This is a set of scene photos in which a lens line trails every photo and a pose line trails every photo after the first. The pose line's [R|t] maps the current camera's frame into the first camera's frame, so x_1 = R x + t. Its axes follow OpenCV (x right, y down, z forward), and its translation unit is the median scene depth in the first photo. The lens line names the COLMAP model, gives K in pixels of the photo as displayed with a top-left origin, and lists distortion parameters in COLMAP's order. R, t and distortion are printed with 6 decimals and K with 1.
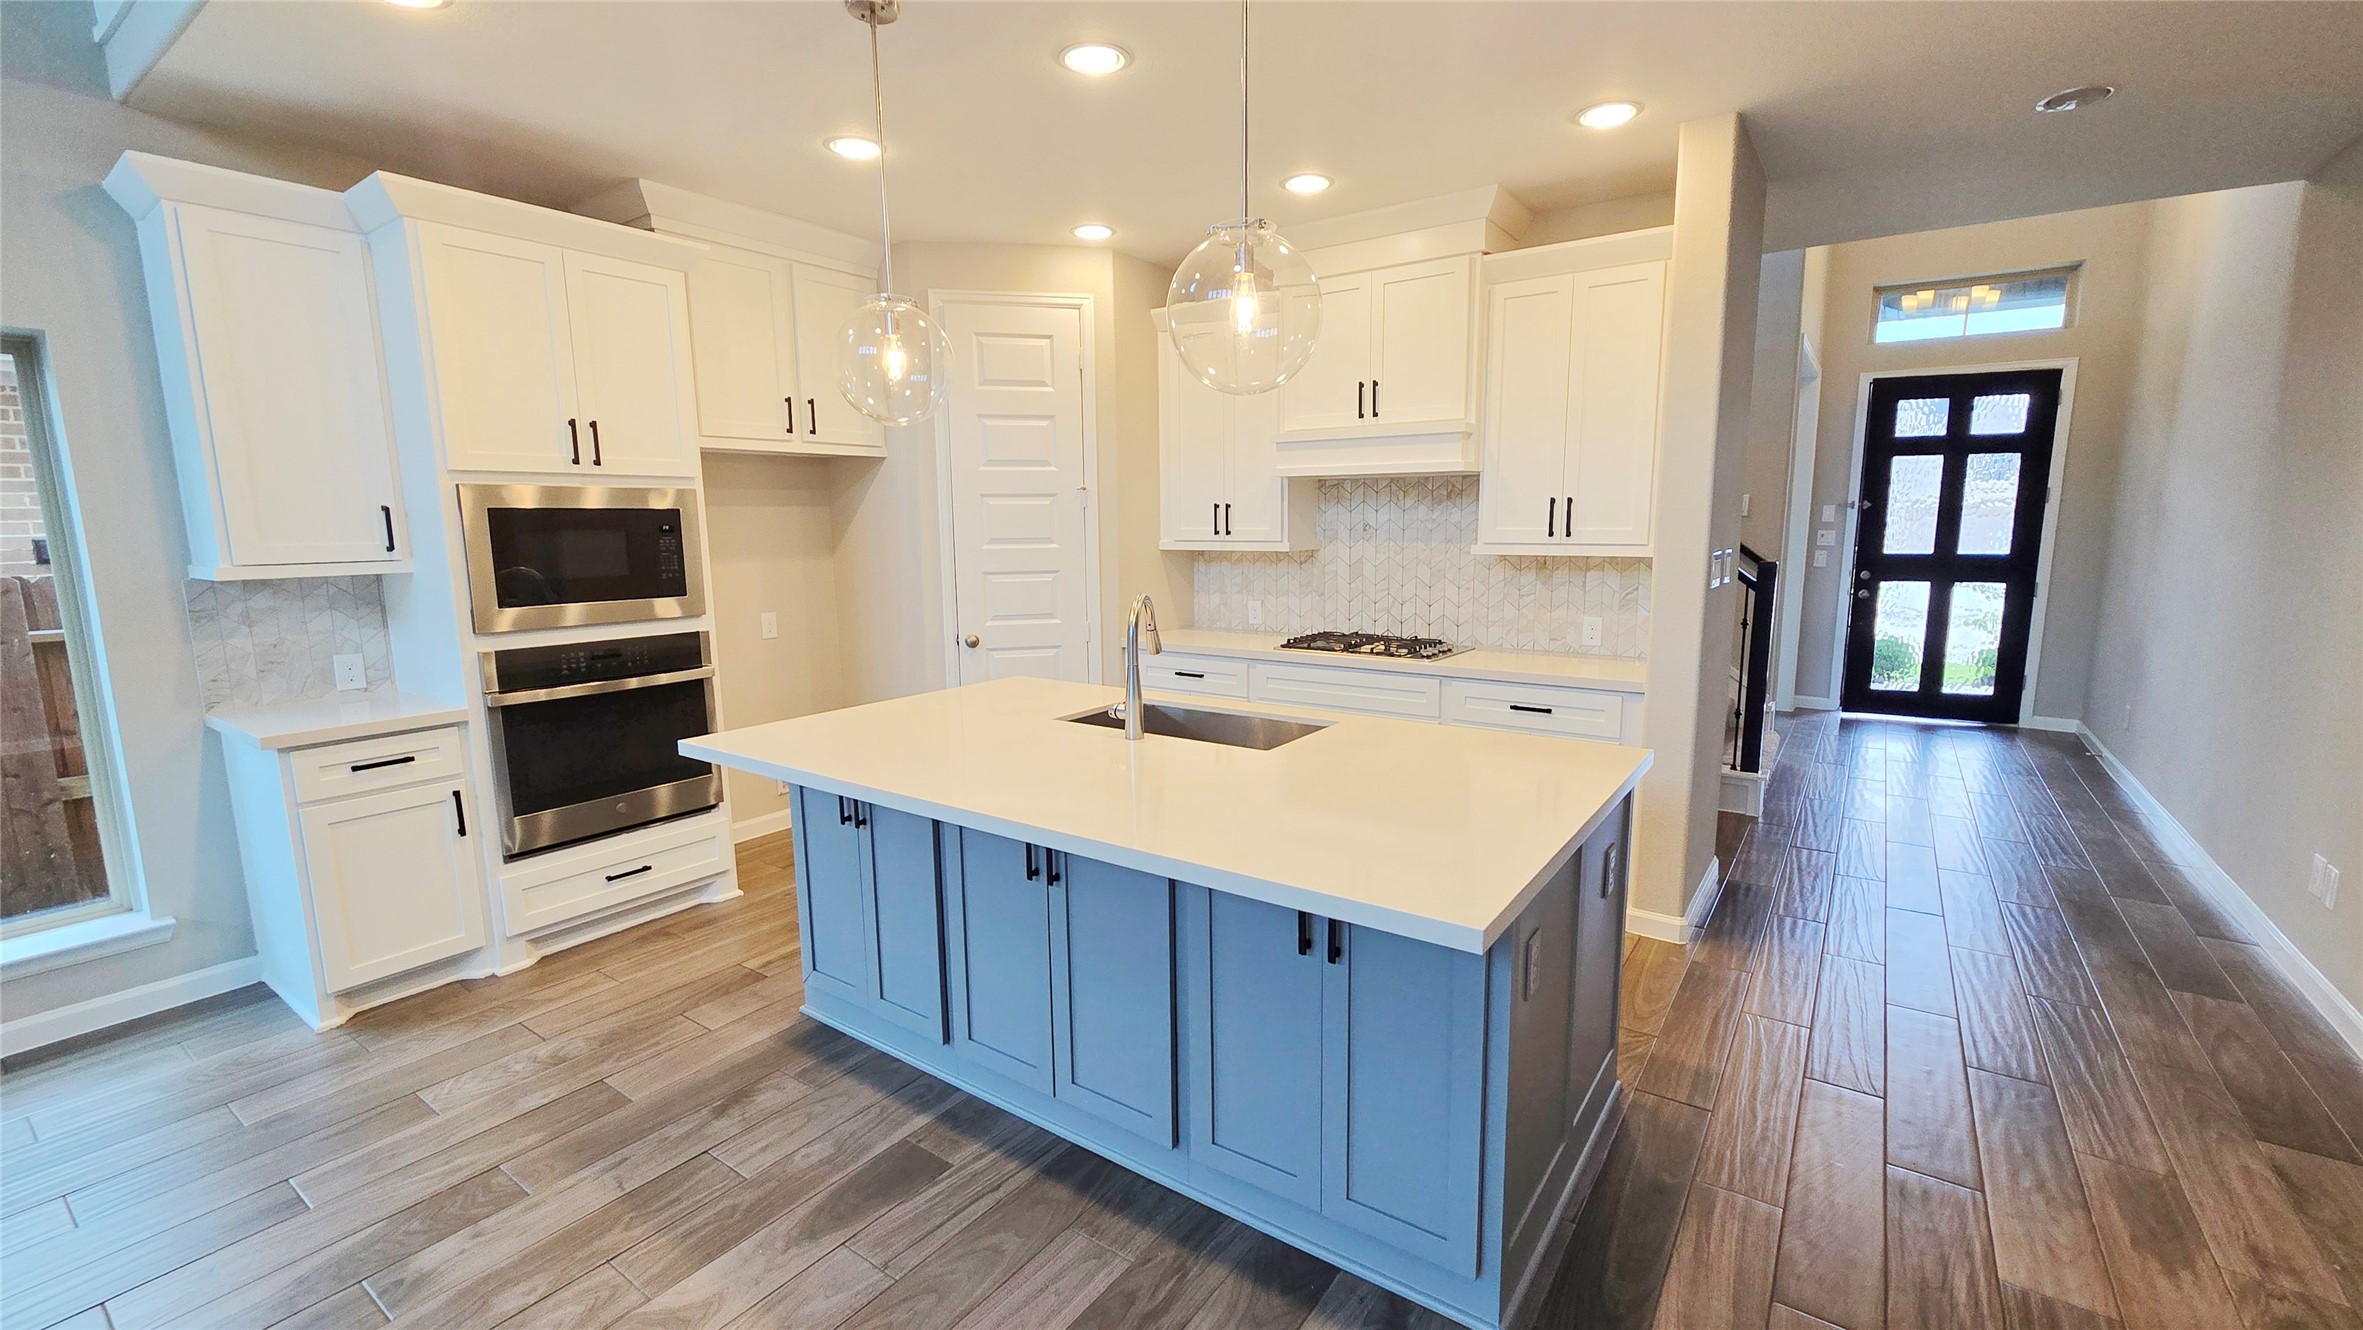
lens RADIAL K [[977.8, 0, 1201.0], [0, 977.8, 664.3], [0, 0, 1]] dist [0.001239, 0.000253]
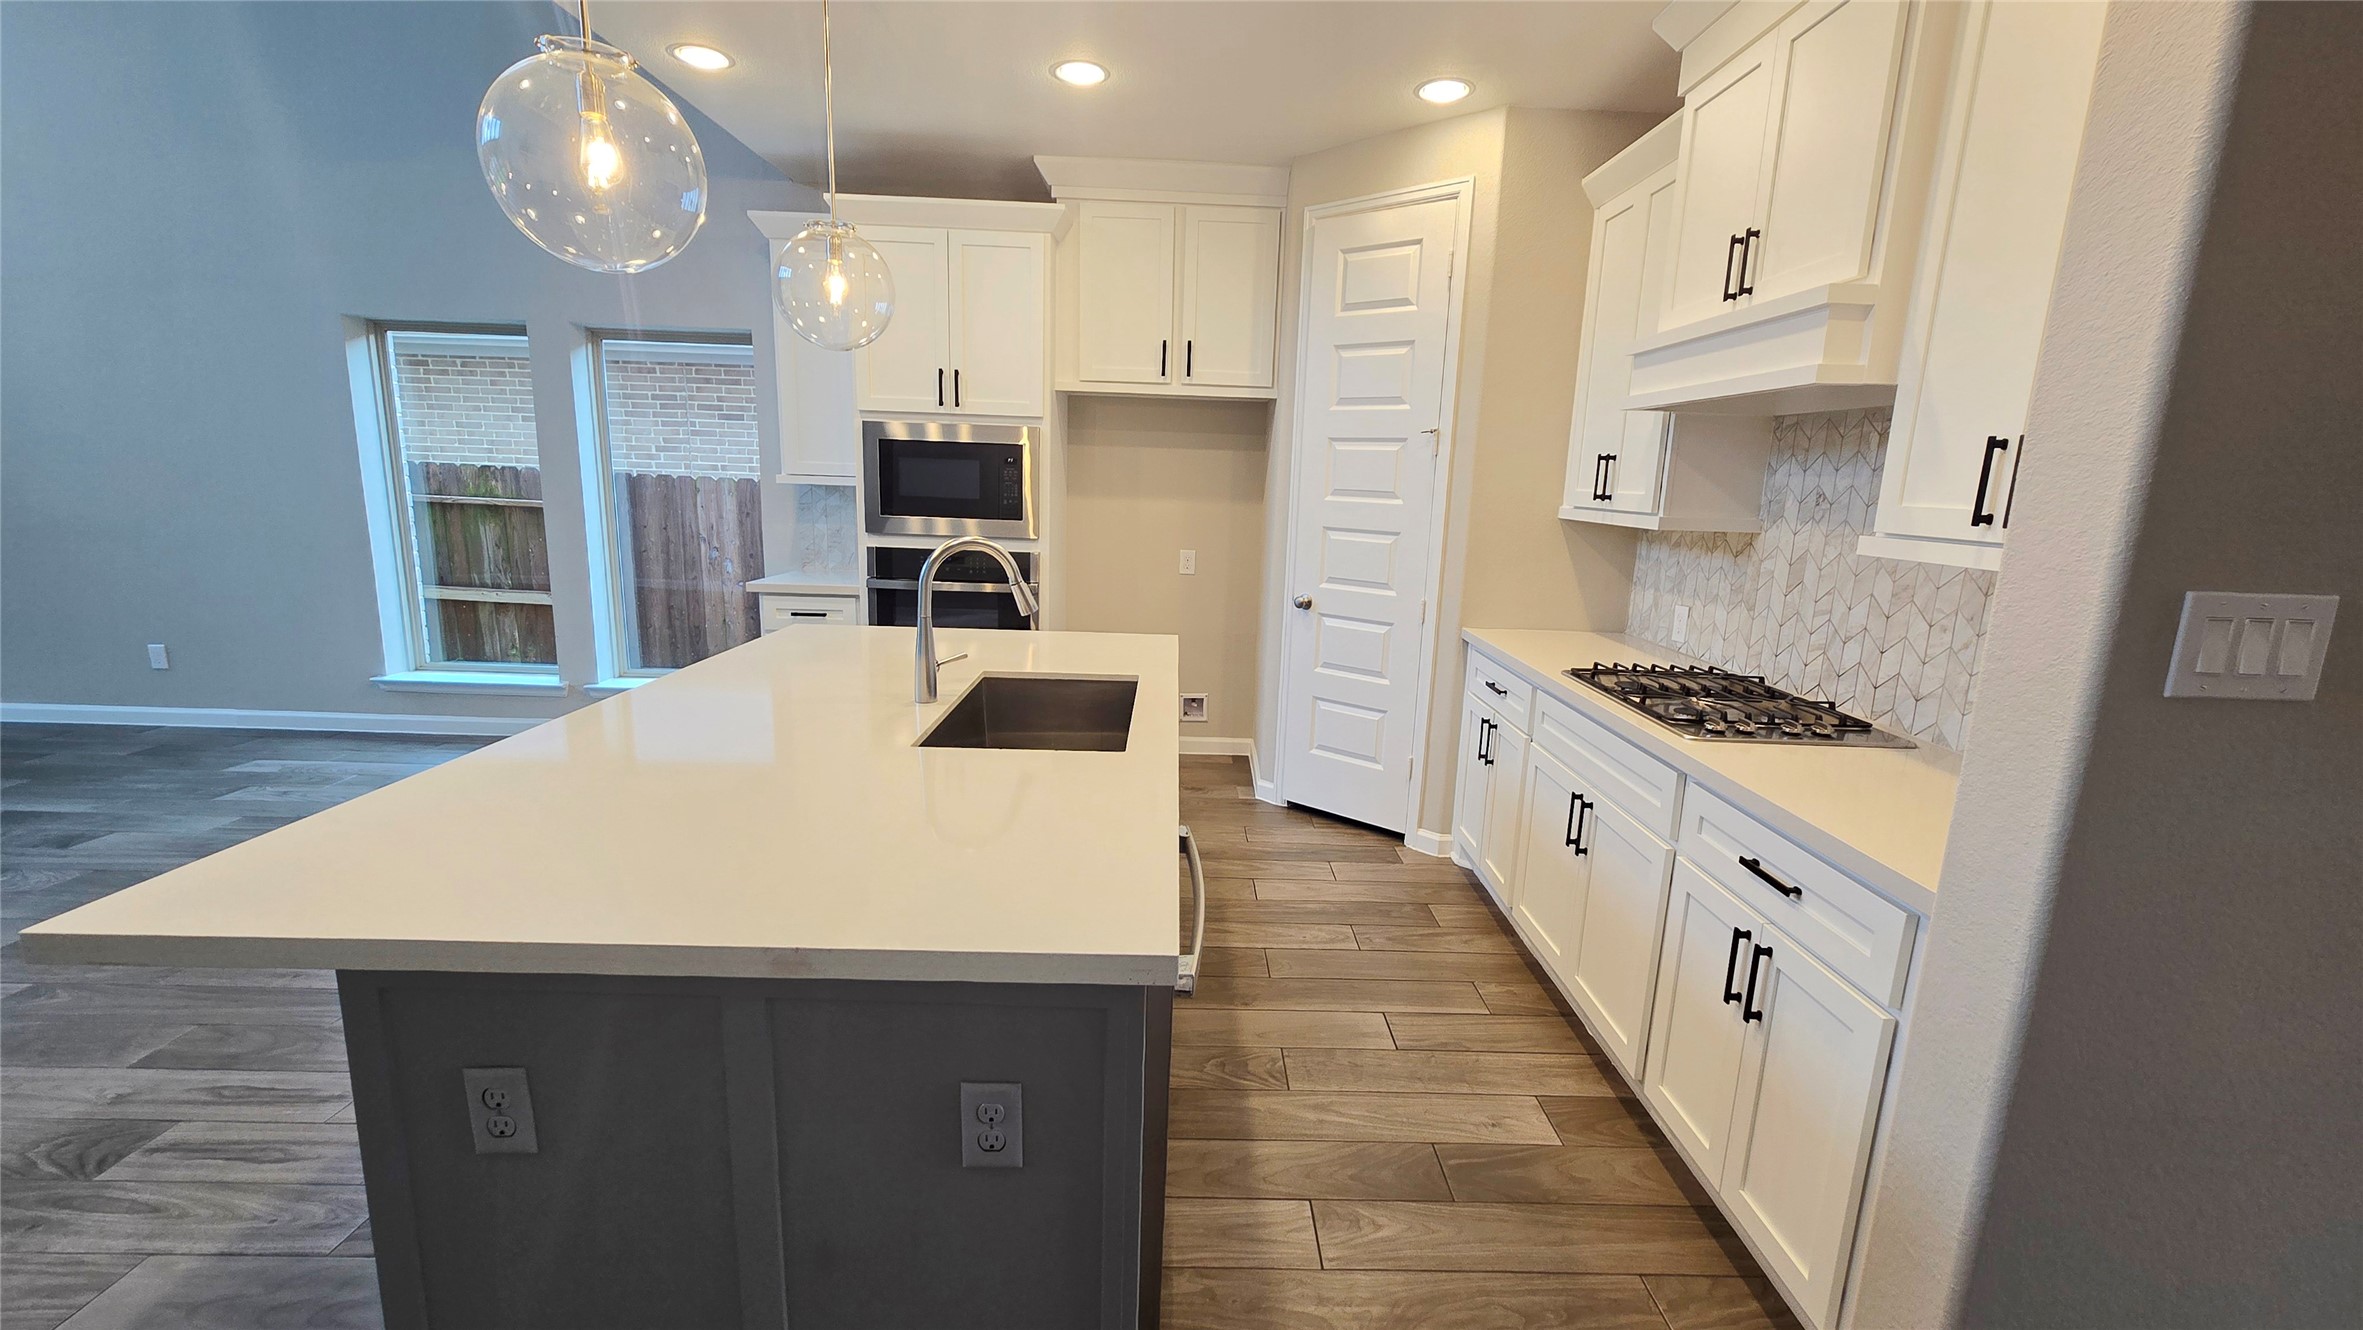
lens RADIAL K [[965.1, 0, 1199.2], [0, 965.1, 666.3], [0, 0, 1]] dist [0.001568, 0.000269]
pose [[0.586866, 0.188609, -0.787410, 0.438013], [-0.161414, 0.980223, 0.114490, -0.053777], [0.793432, 0.059909, 0.605704, 0.399752]]
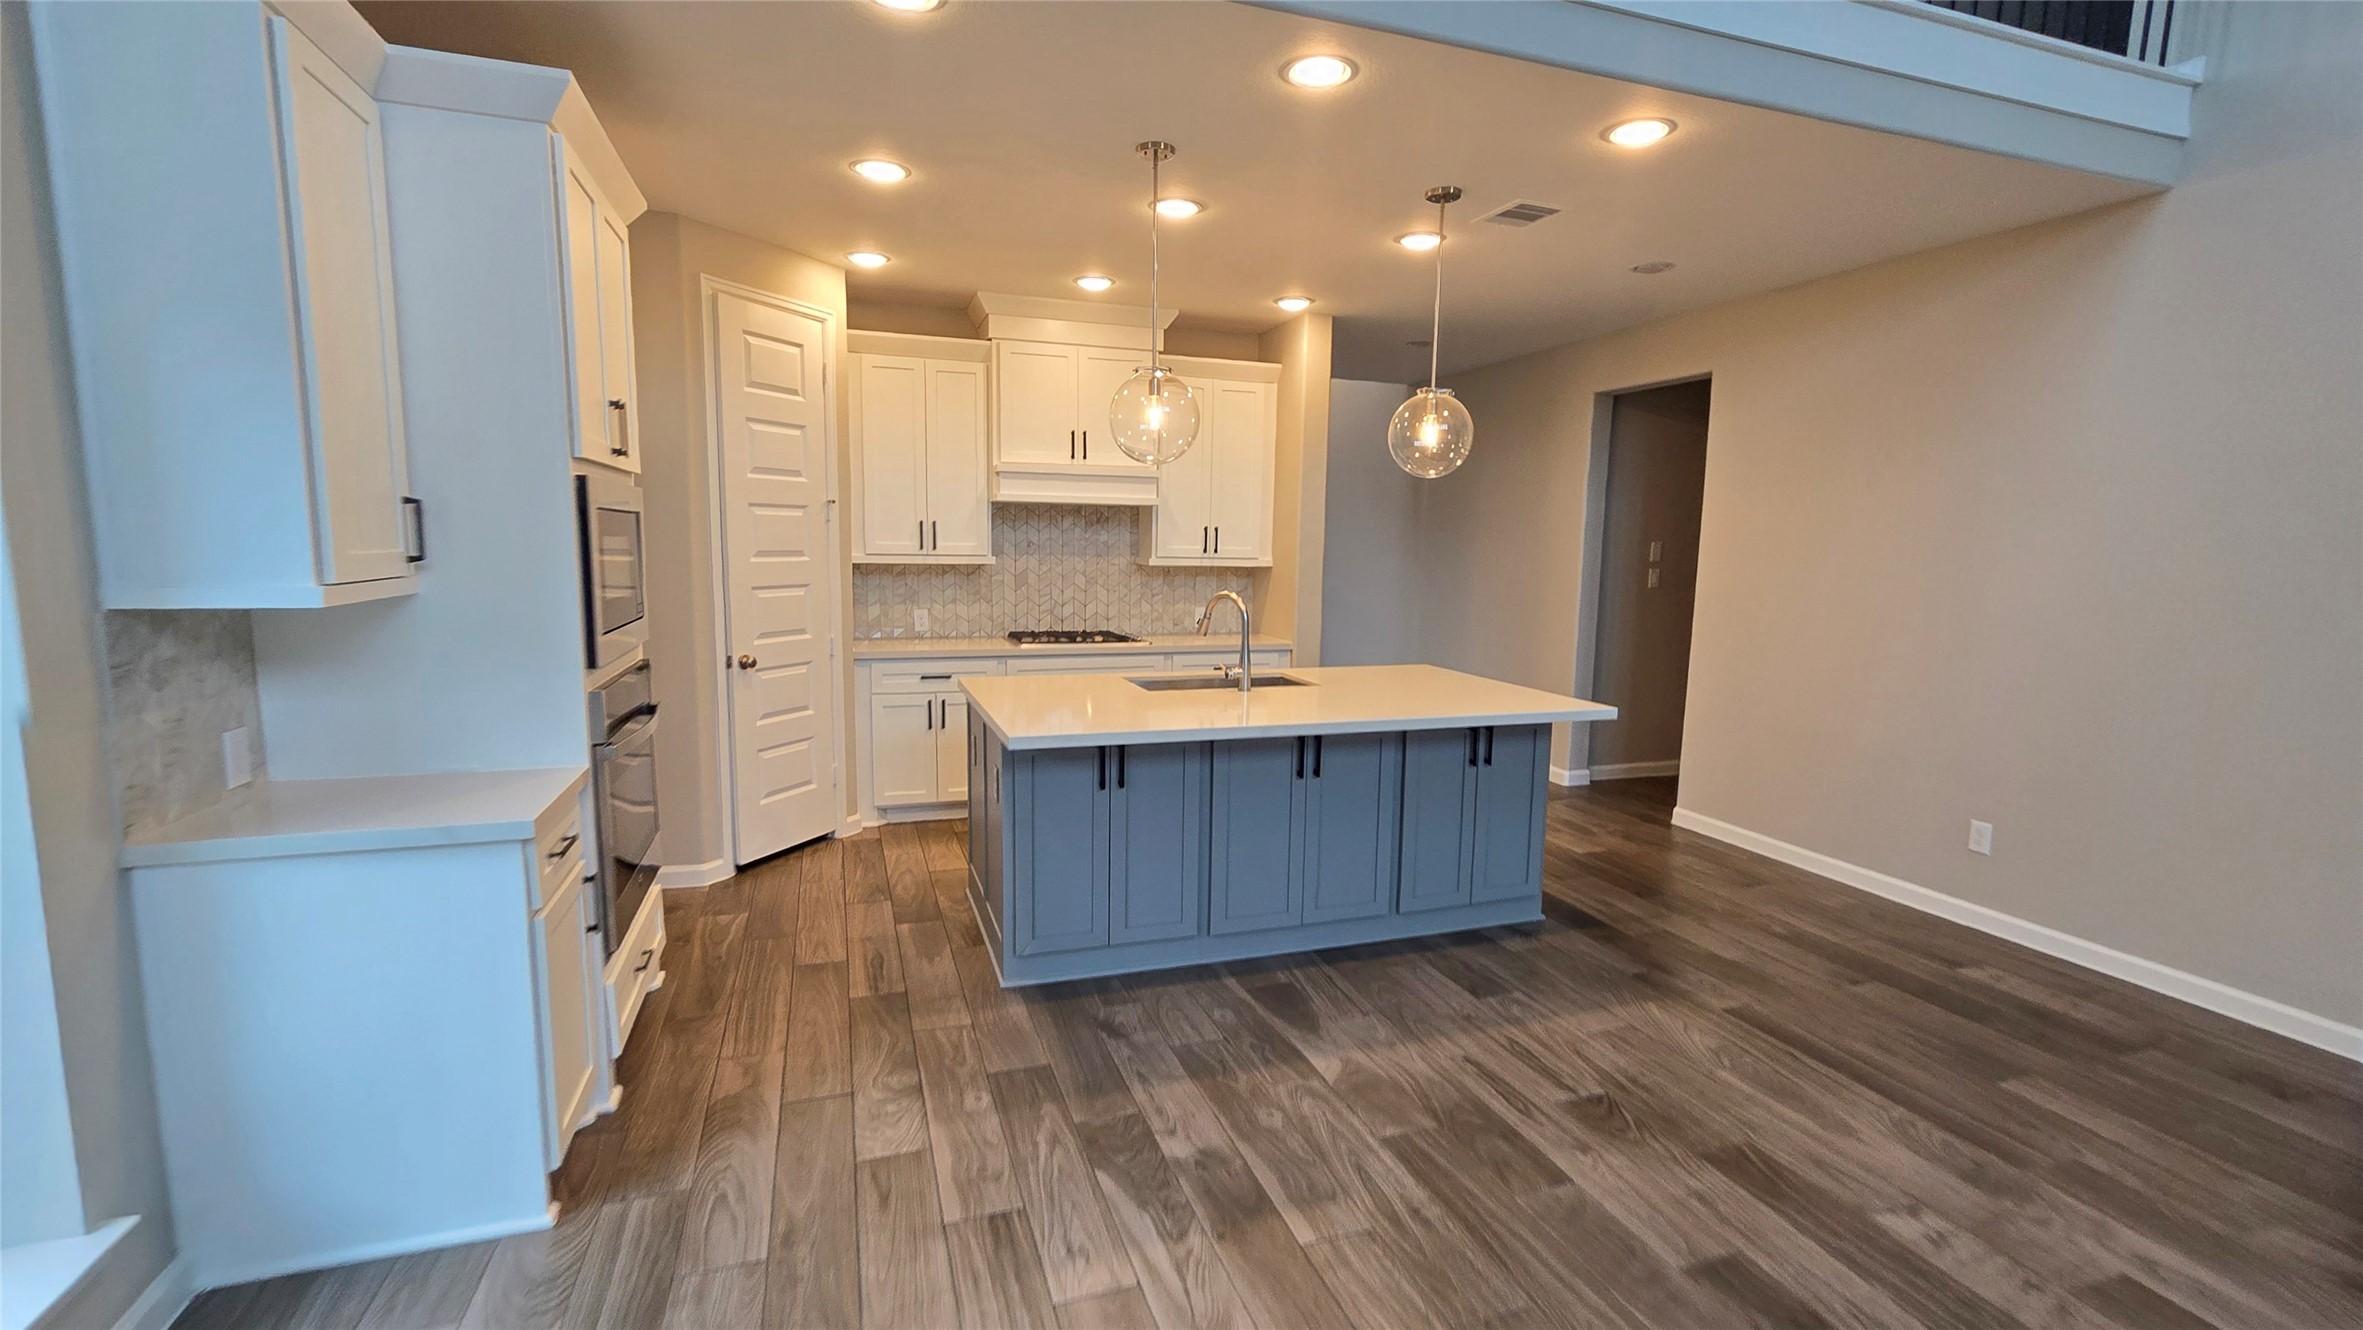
lens RADIAL K [[1019.7, 0, 1190.7], [0, 1019.7, 673.7], [0, 0, 1]] dist [0.000129, 0.000568]
pose [[0.588017, -0.088145, 0.804031, -0.786031], [0.097758, 0.994502, 0.037533, -0.008150], [-0.802919, 0.056530, 0.593401, 0.099514]]
